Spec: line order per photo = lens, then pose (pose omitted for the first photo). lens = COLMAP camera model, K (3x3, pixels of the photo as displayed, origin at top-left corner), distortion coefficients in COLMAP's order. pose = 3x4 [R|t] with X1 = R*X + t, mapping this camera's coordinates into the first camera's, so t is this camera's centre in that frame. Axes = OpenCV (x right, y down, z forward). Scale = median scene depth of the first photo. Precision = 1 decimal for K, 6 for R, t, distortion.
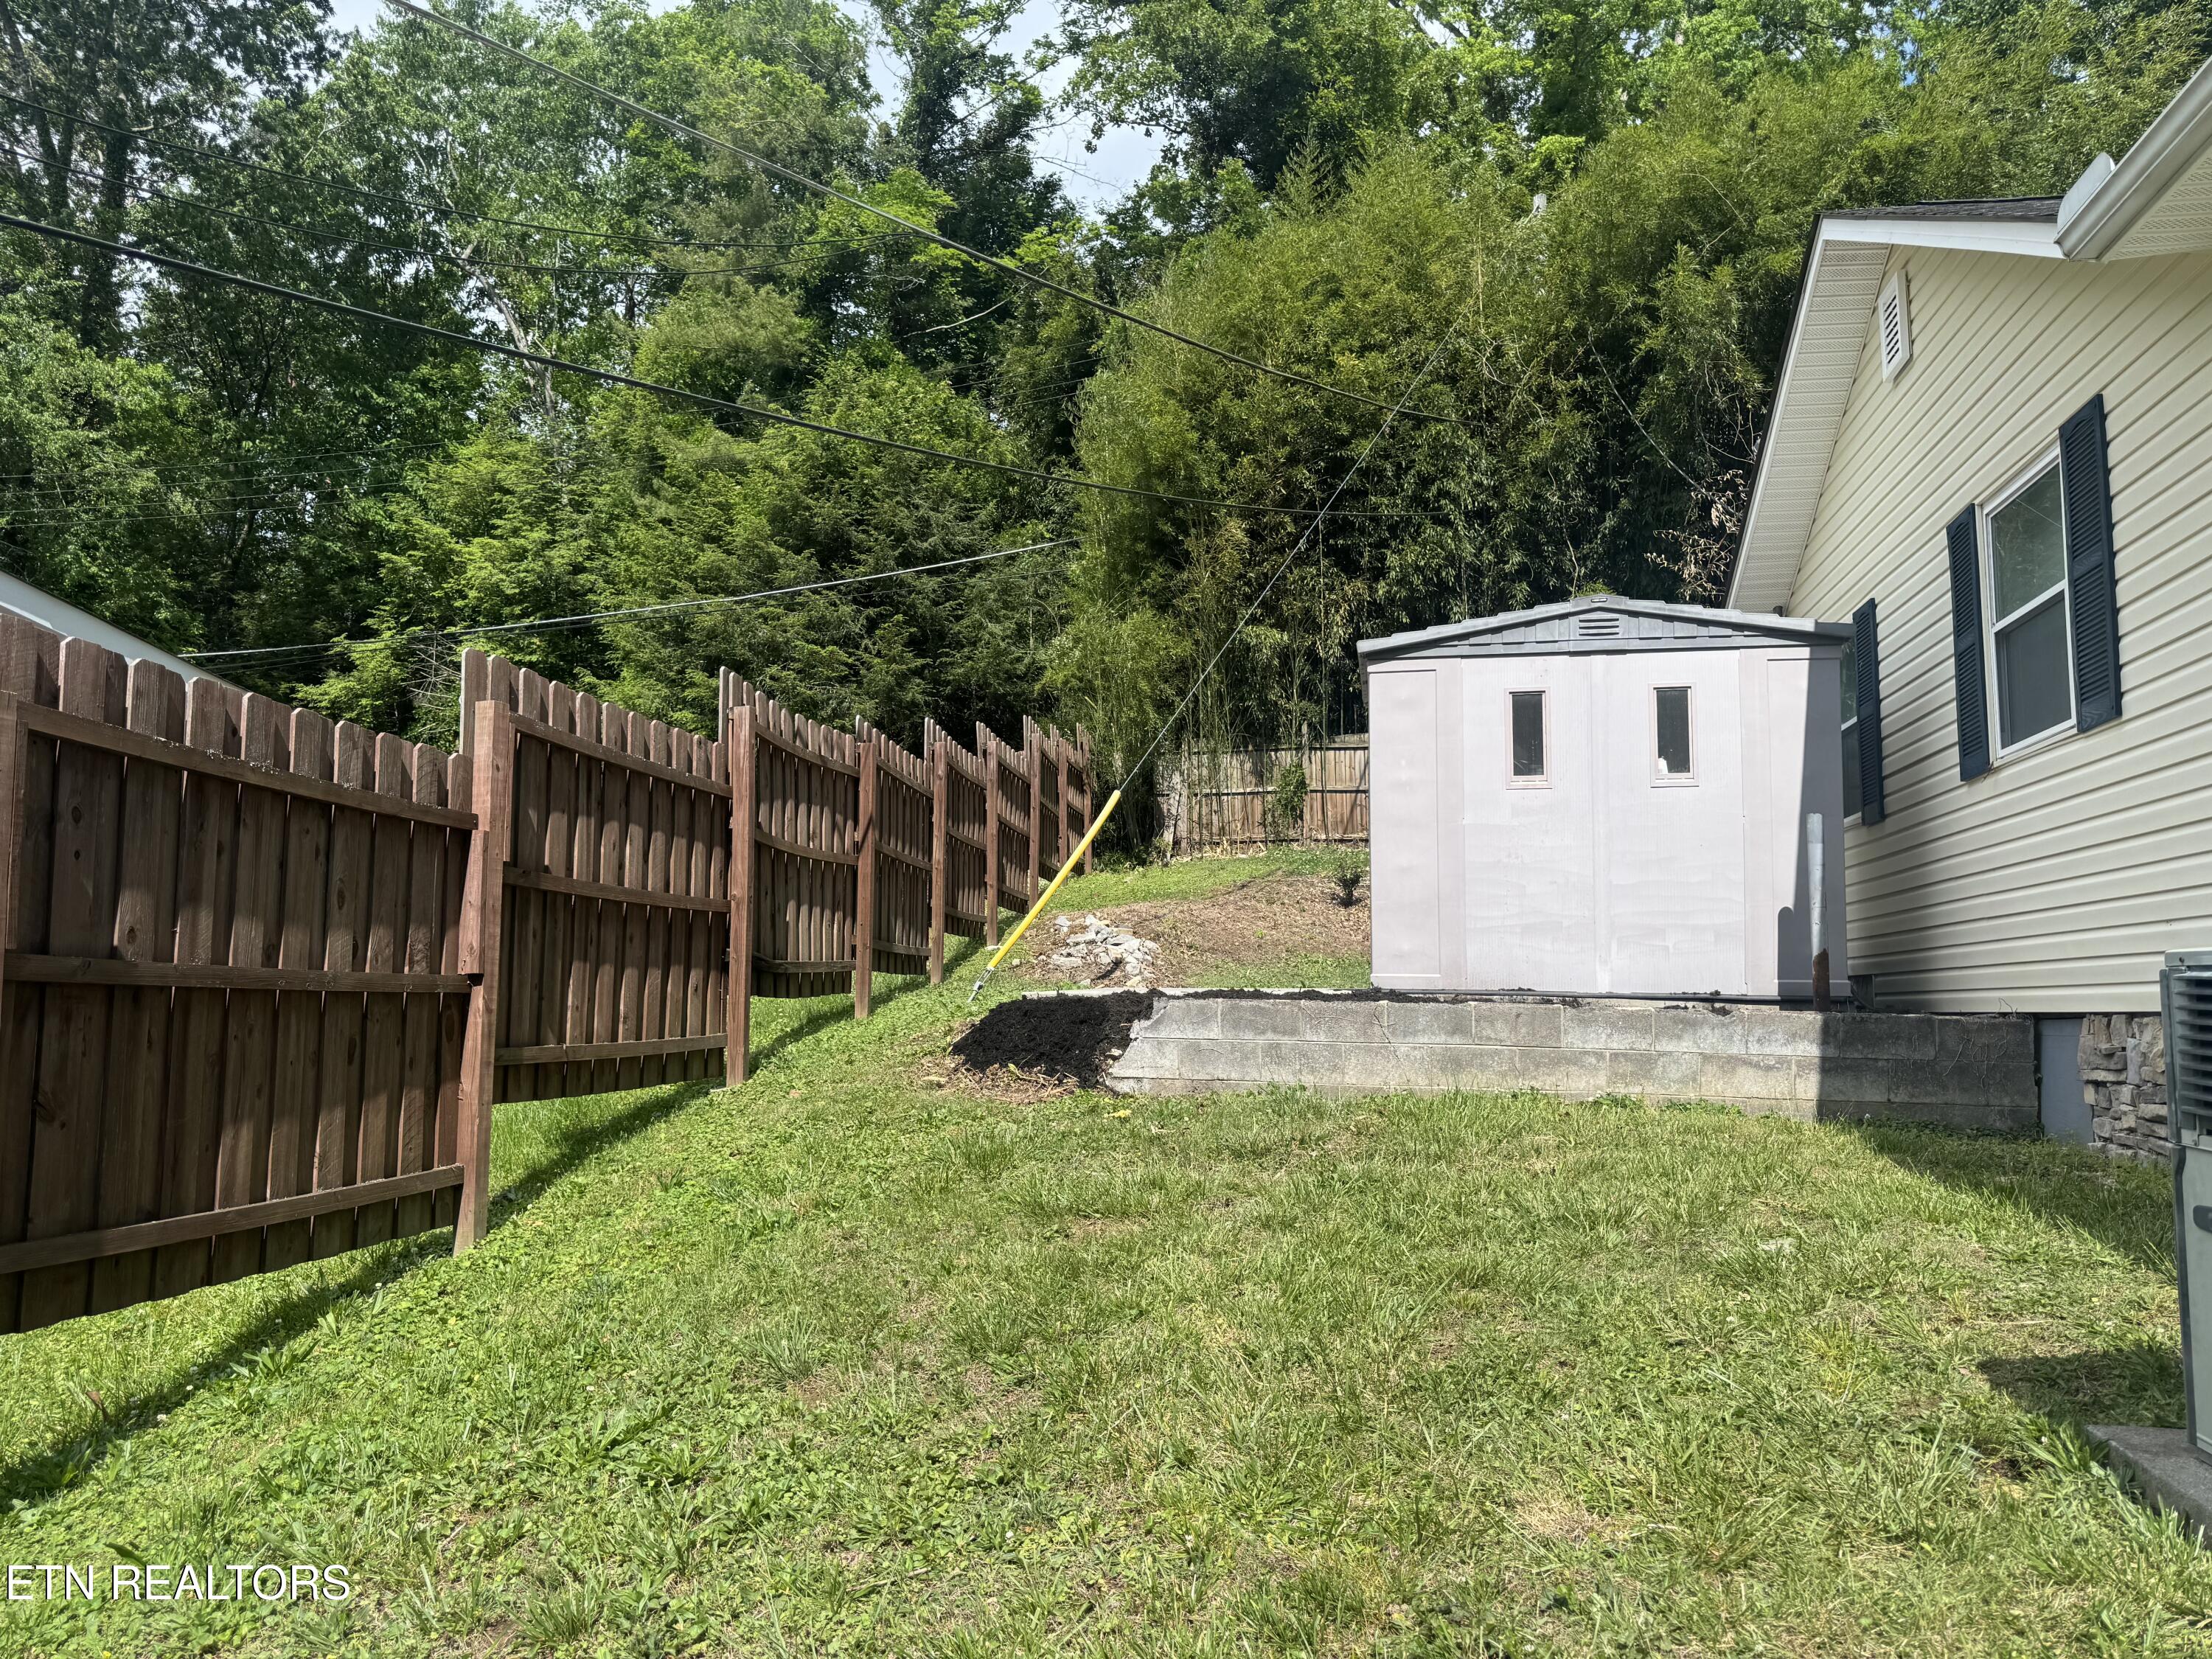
lens RADIAL K [[1555.8, 0, 1100.7], [0, 1555.8, 832.4], [0, 0, 1]] dist [-0.002678, 0.000716]
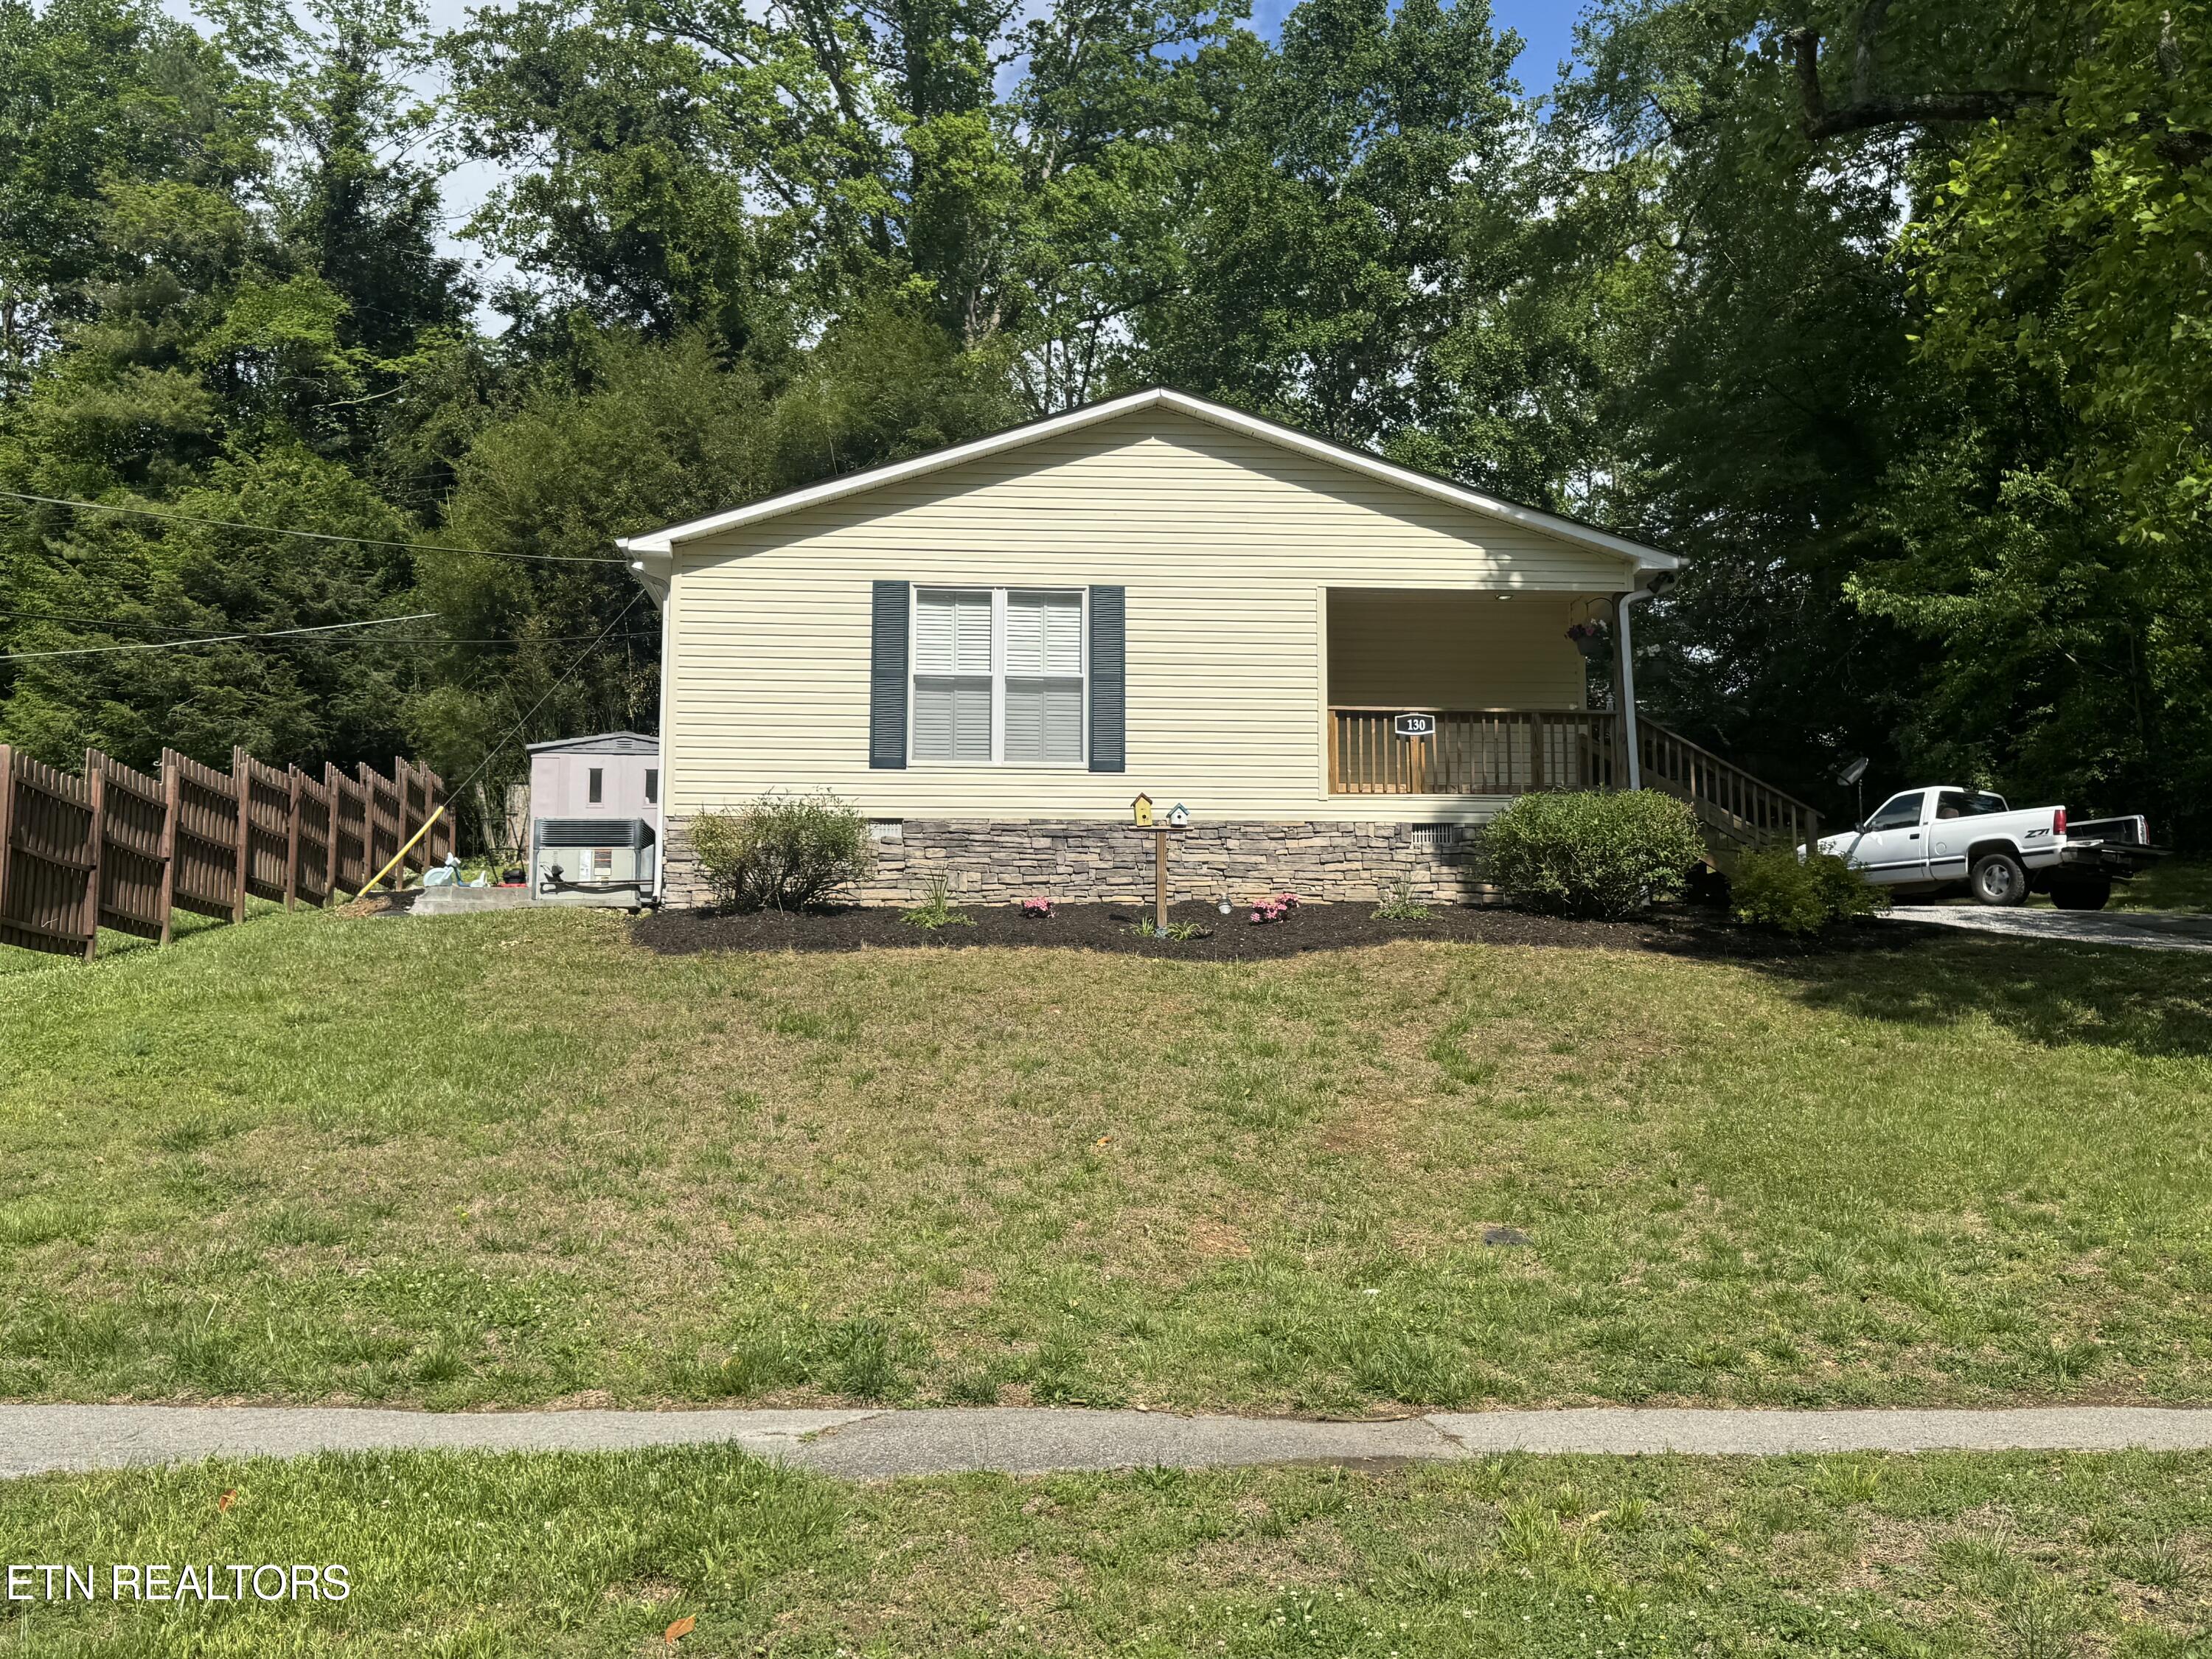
lens RADIAL K [[2038.4, 0, 1112.3], [0, 2038.4, 841.3], [0, 0, 1]] dist [0.025237, 0.000000]
pose [[0.963849, 0.027006, 0.265077, 0.066868], [-0.021232, 0.999471, -0.024624, 0.027098], [-0.265602, 0.018106, 0.963913, -0.734627]]
